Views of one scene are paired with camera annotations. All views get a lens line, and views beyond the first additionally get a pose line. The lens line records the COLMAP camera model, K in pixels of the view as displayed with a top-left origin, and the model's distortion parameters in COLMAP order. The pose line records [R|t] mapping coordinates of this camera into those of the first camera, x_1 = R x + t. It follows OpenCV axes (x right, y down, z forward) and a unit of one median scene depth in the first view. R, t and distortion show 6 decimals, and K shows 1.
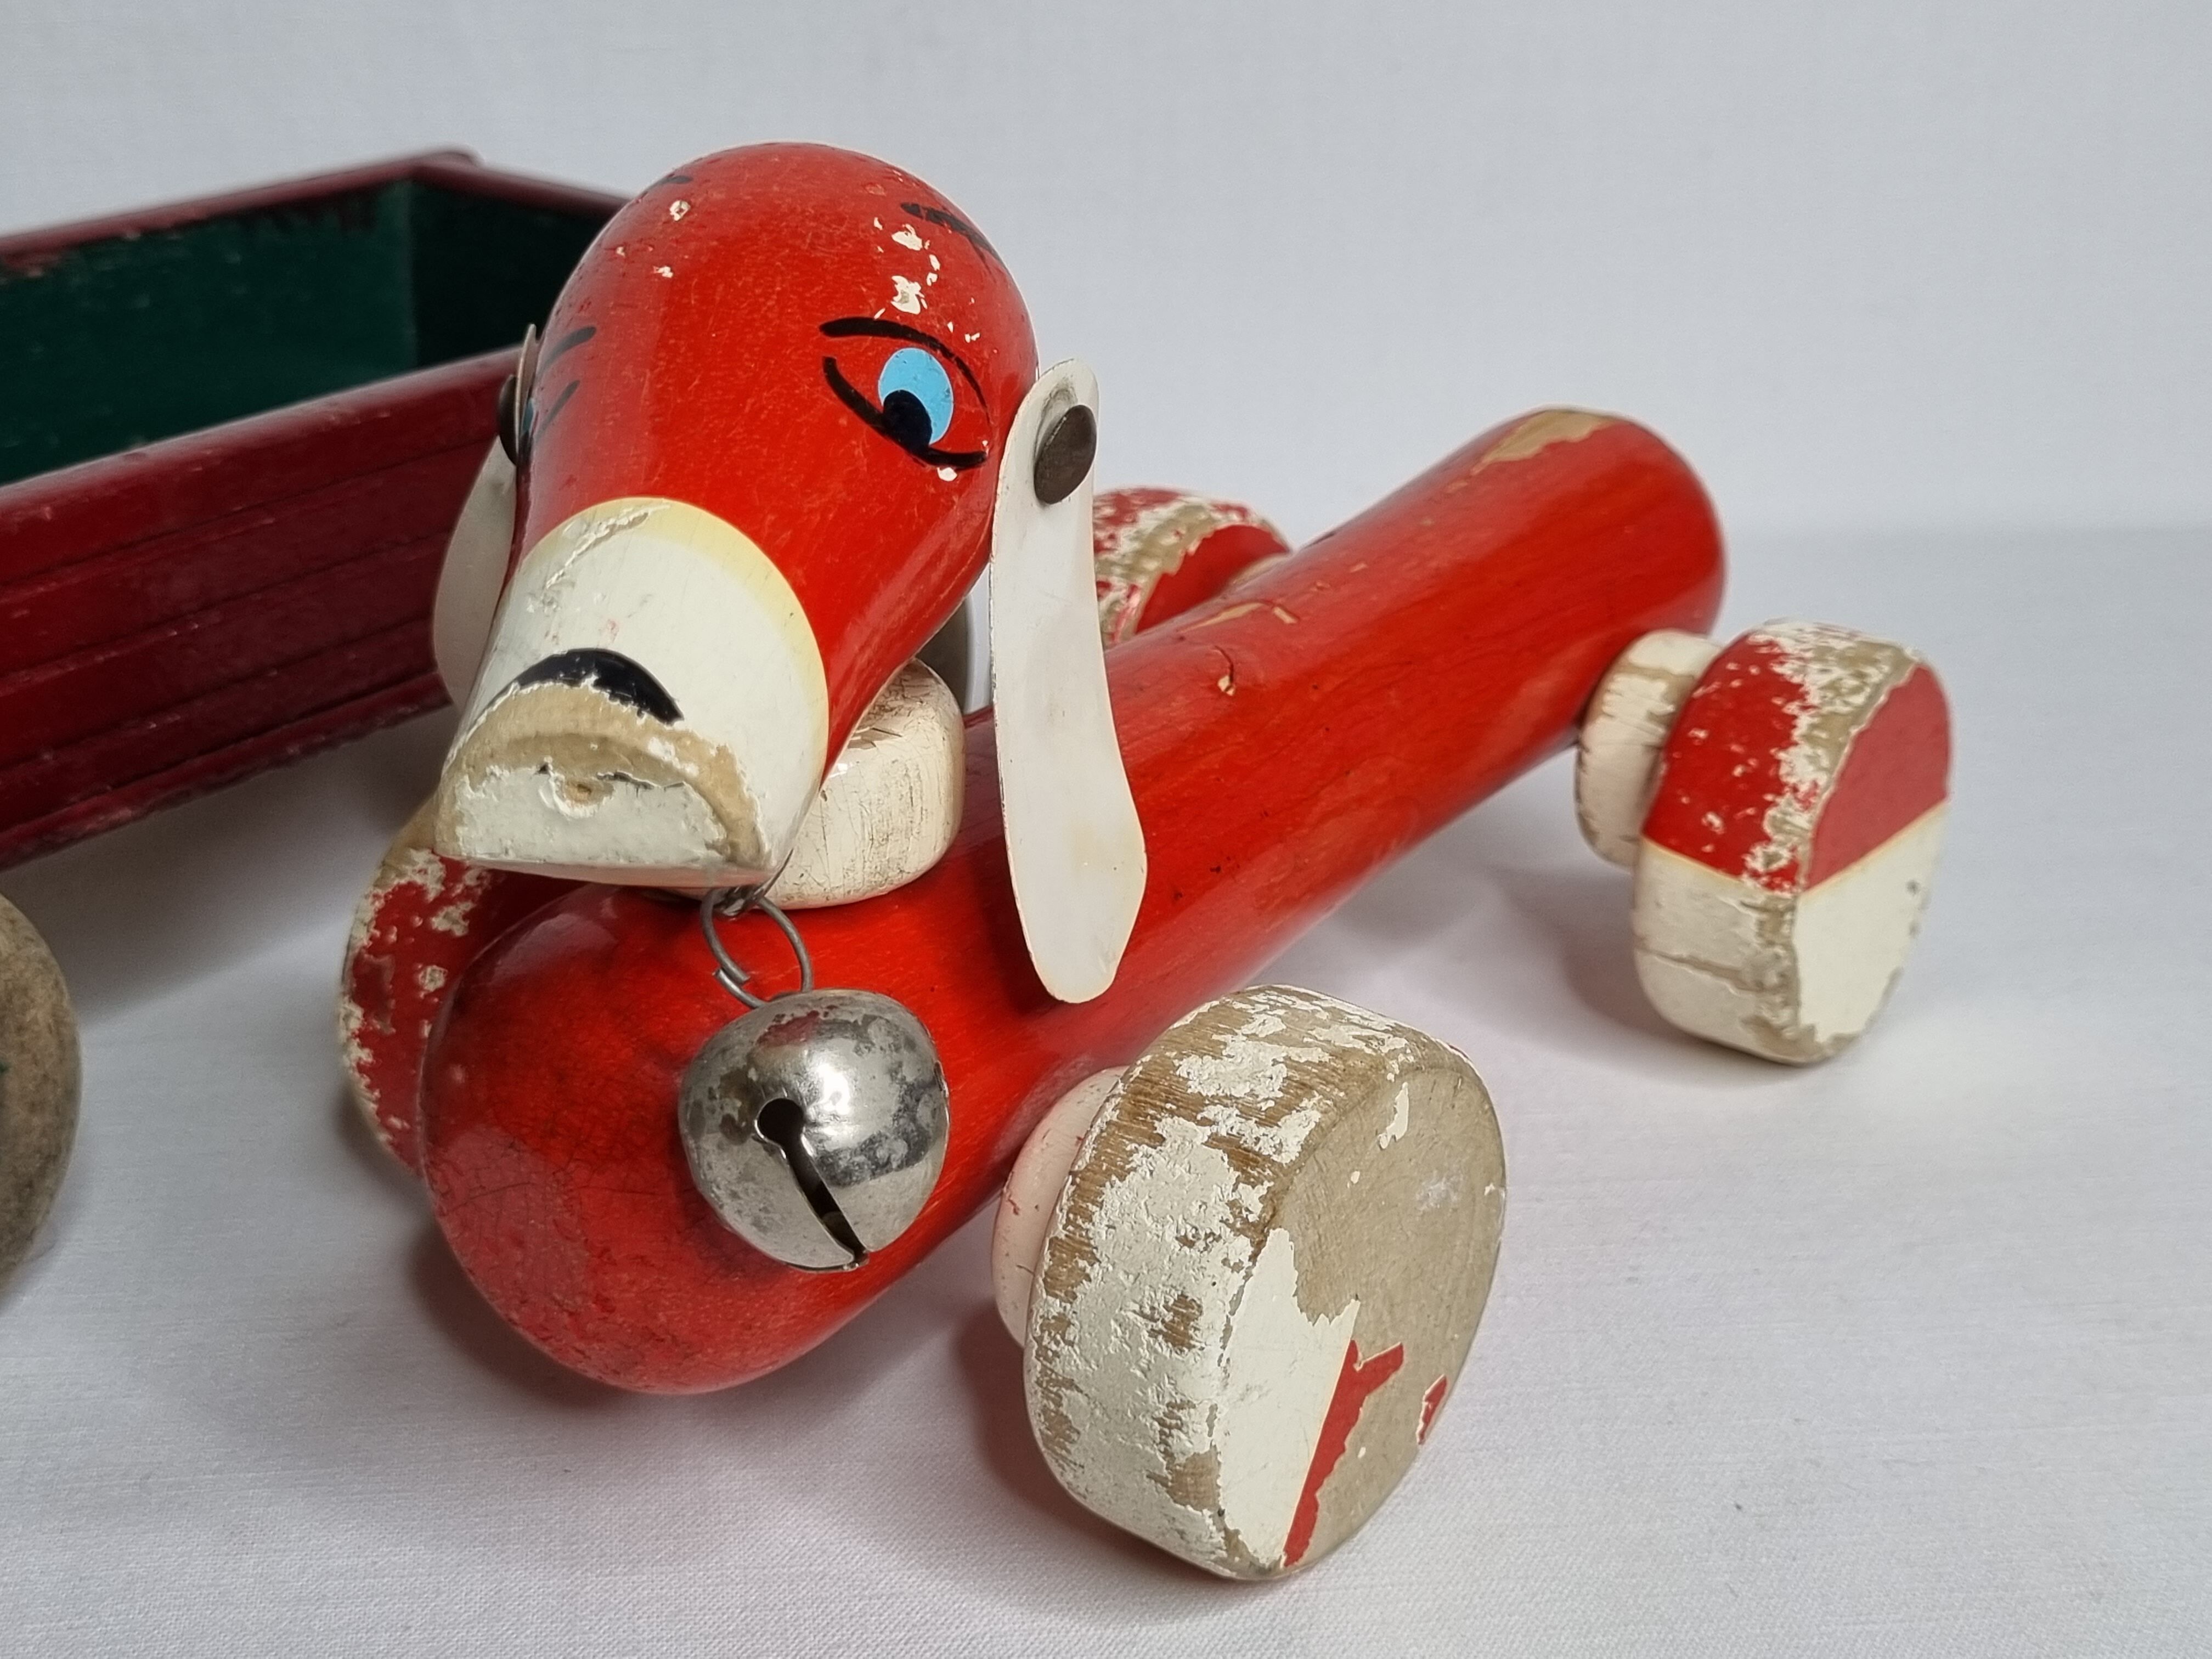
lens RADIAL K [[3215.3, 0, 1100.1], [0, 3215.3, 816.3], [0, 0, 1]] dist [-0.021827, 0.000000]
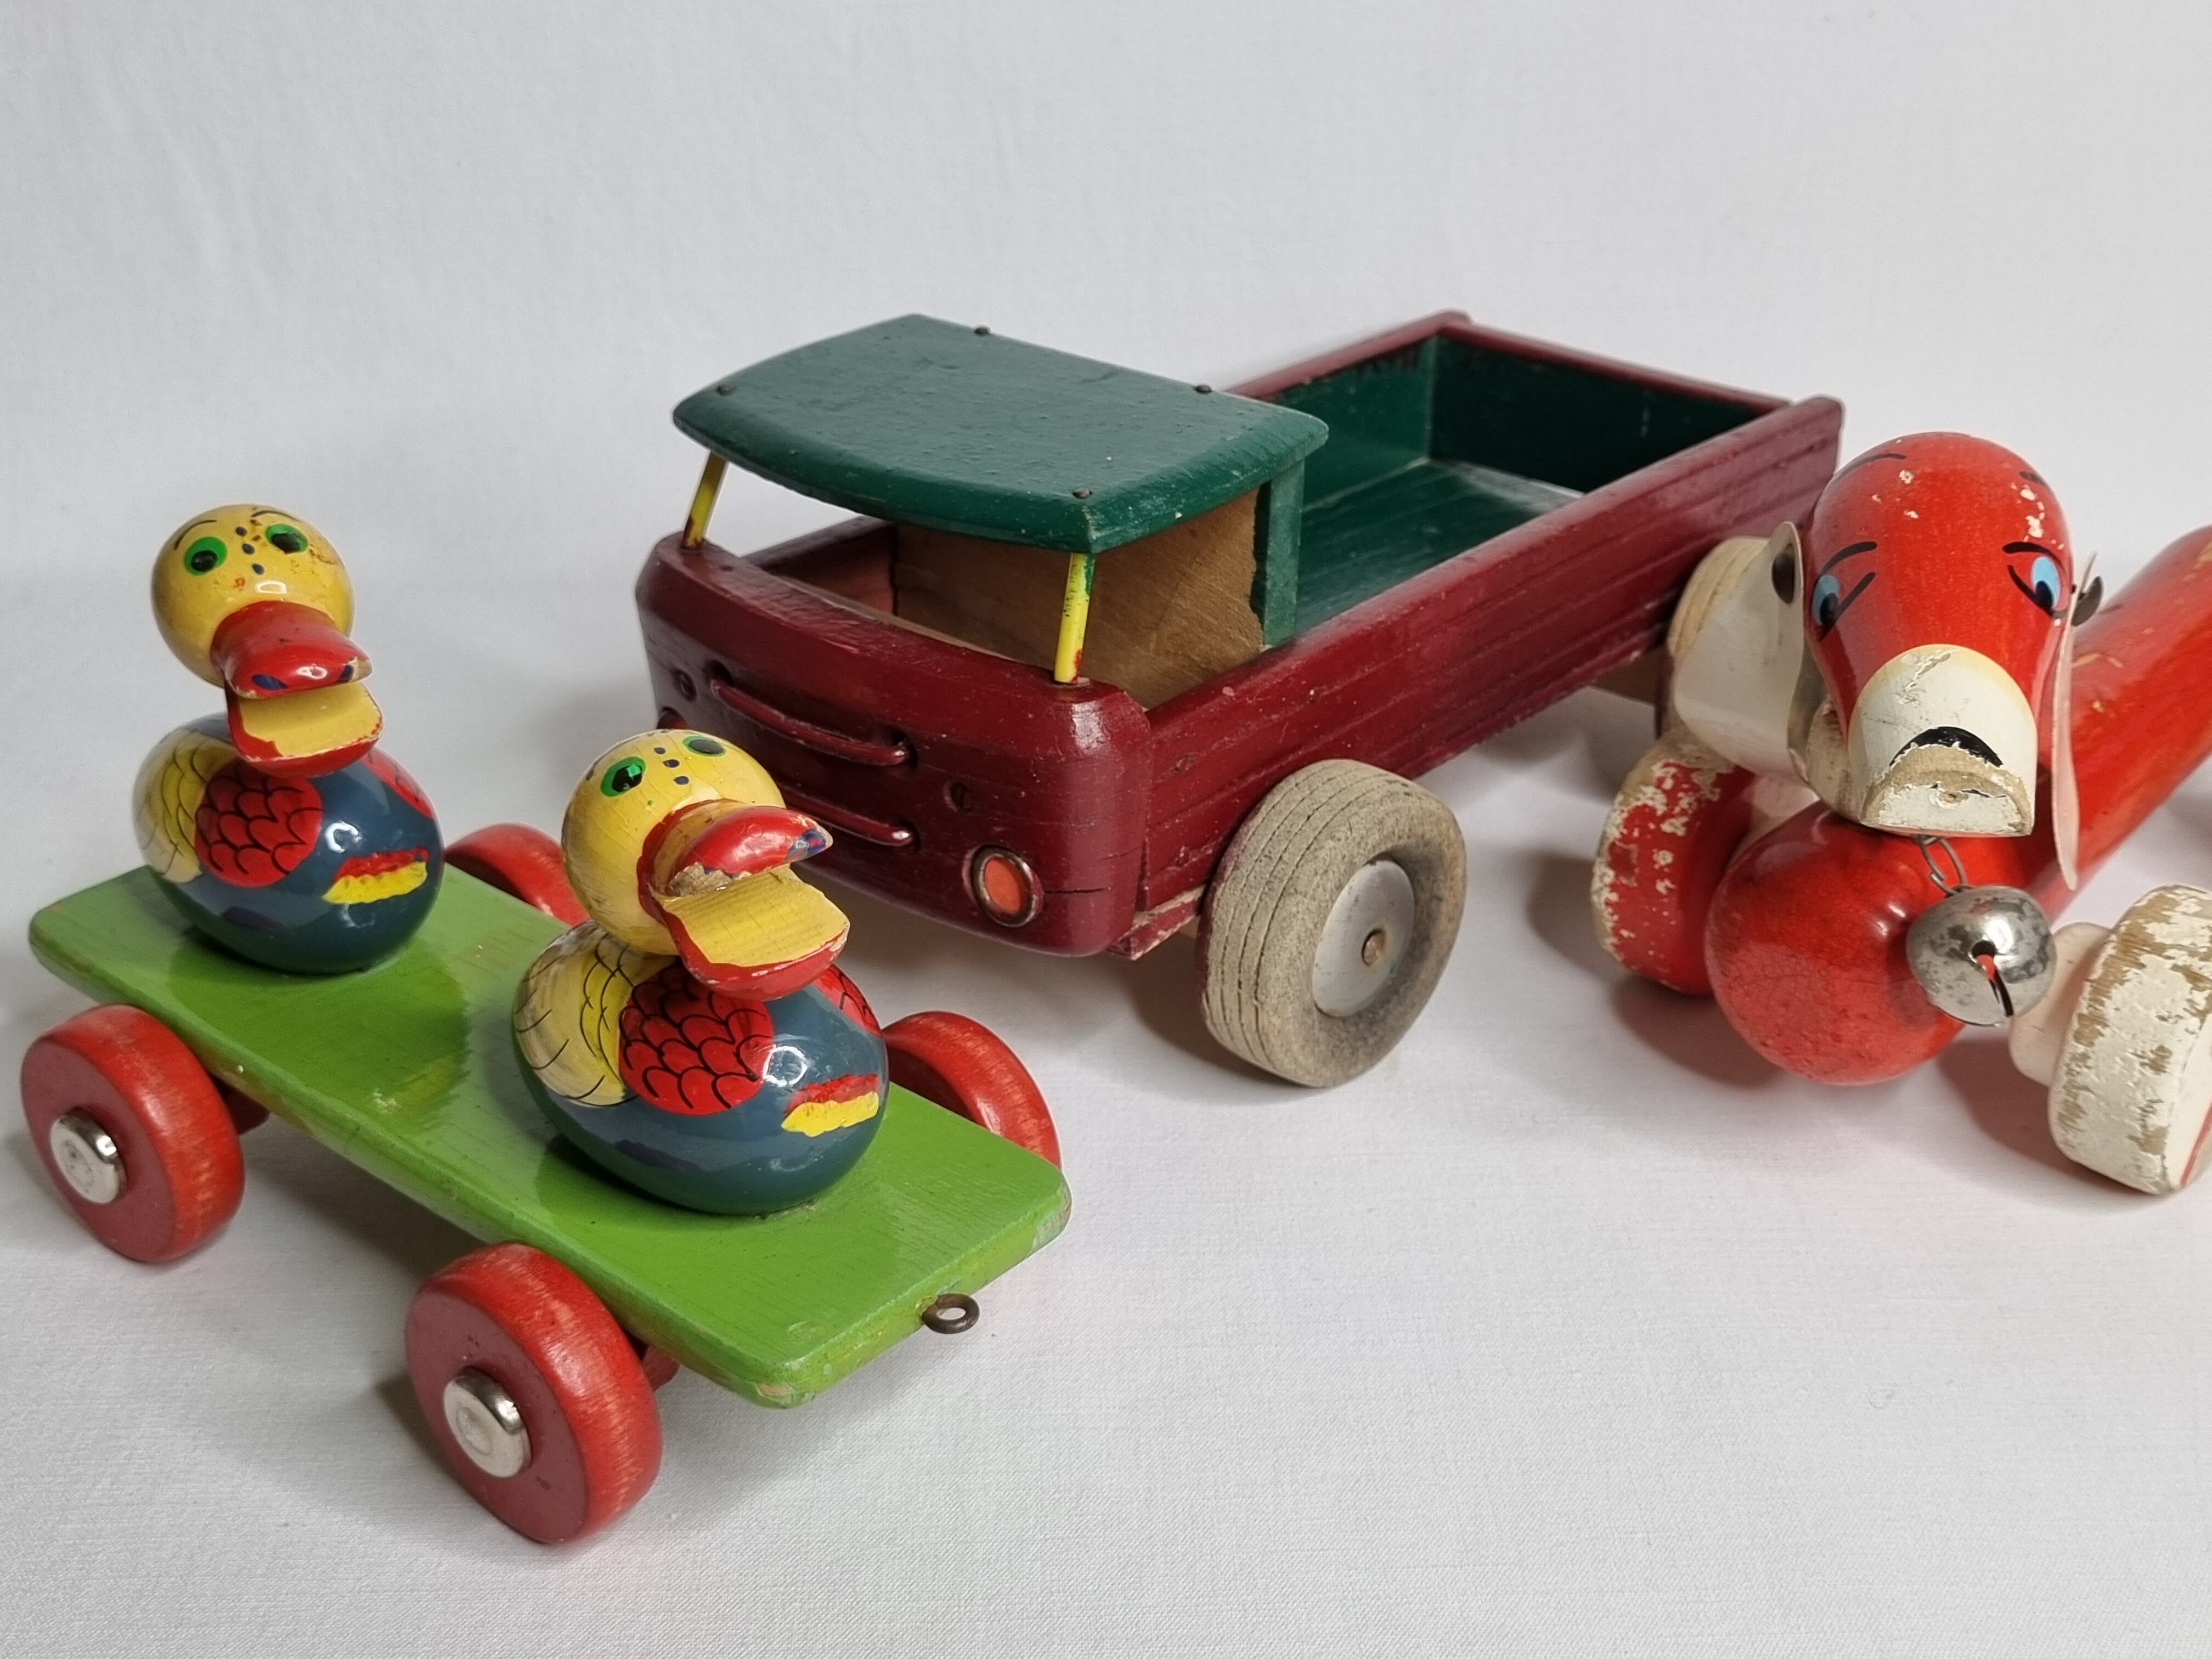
lens RADIAL K [[2623.9, 0, 1101.7], [0, 2623.9, 822.8], [0, 0, 1]] dist [0.011986, 0.000000]
pose [[0.994490, 0.032653, -0.099613, -0.437182], [-0.025481, 0.997047, 0.072444, -0.081676], [0.101684, -0.069507, 0.992386, -0.612777]]
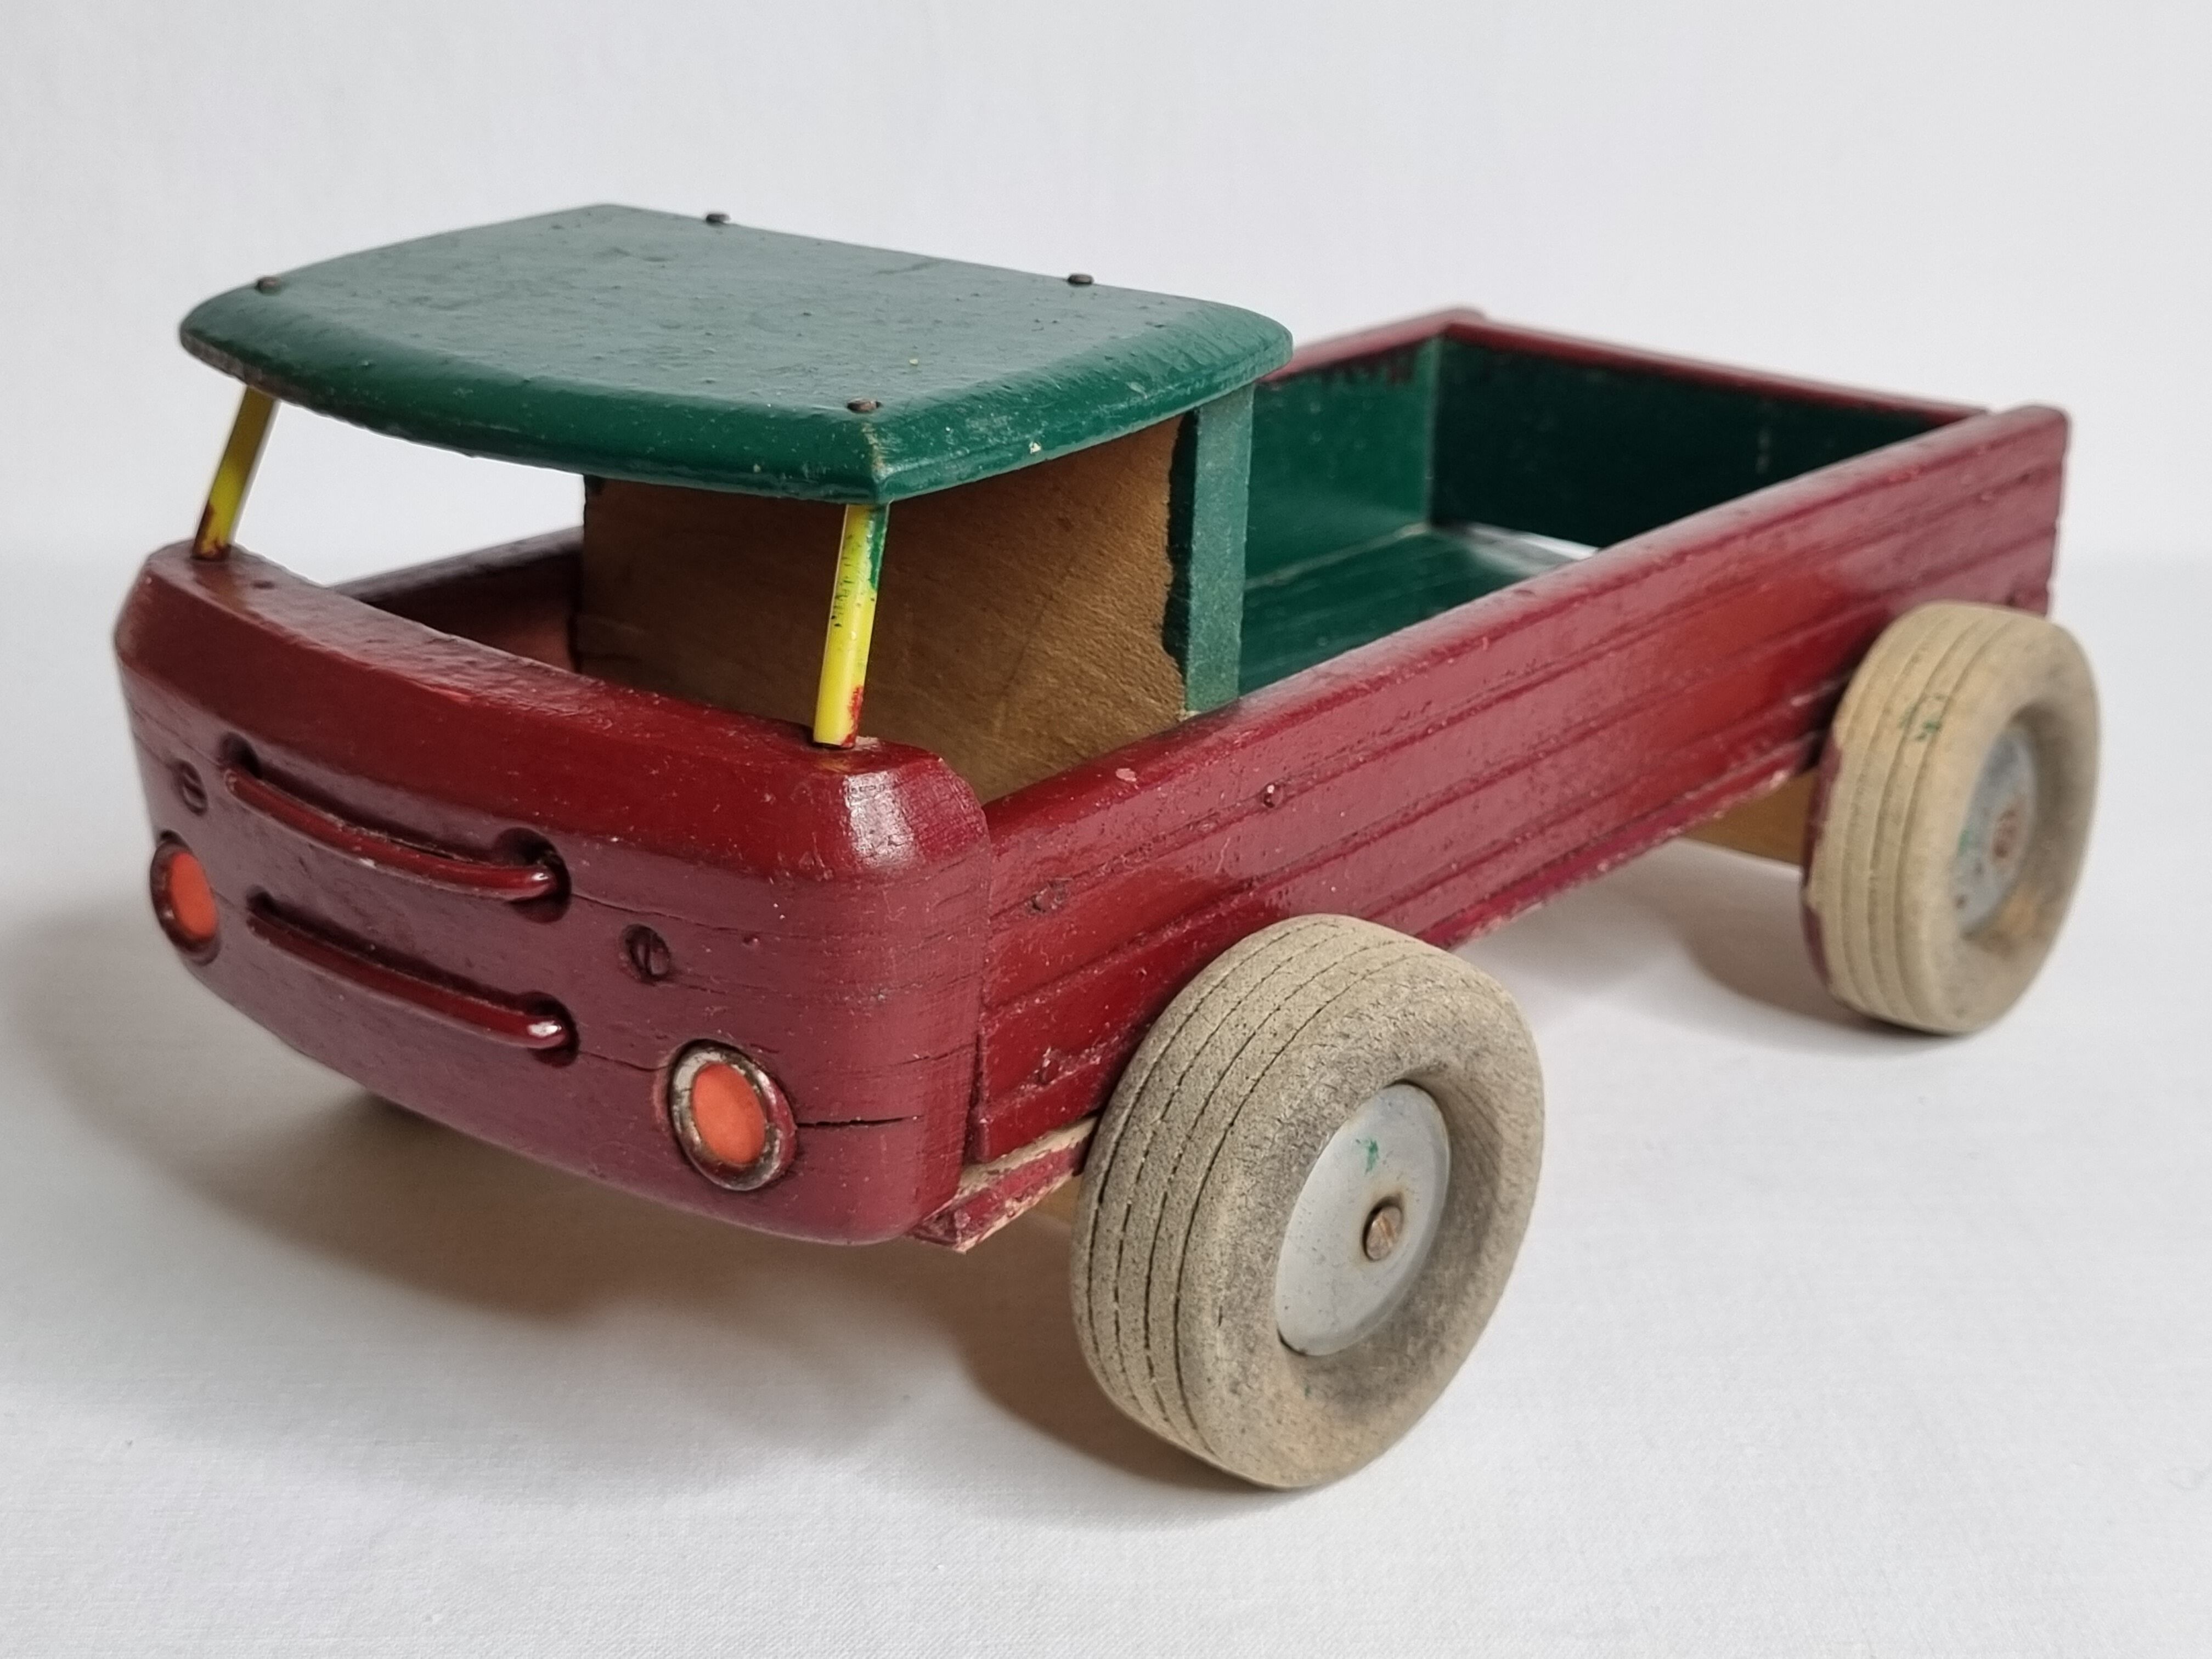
lens RADIAL K [[3215.3, 0, 1098.5], [0, 3215.3, 829.1], [0, 0, 1]] dist [-0.021827, 0.000000]
pose [[0.997735, 0.019681, -0.064331, -0.460329], [-0.022310, 0.998934, -0.040402, 0.018656], [0.063468, 0.041746, 0.997110, -0.113761]]
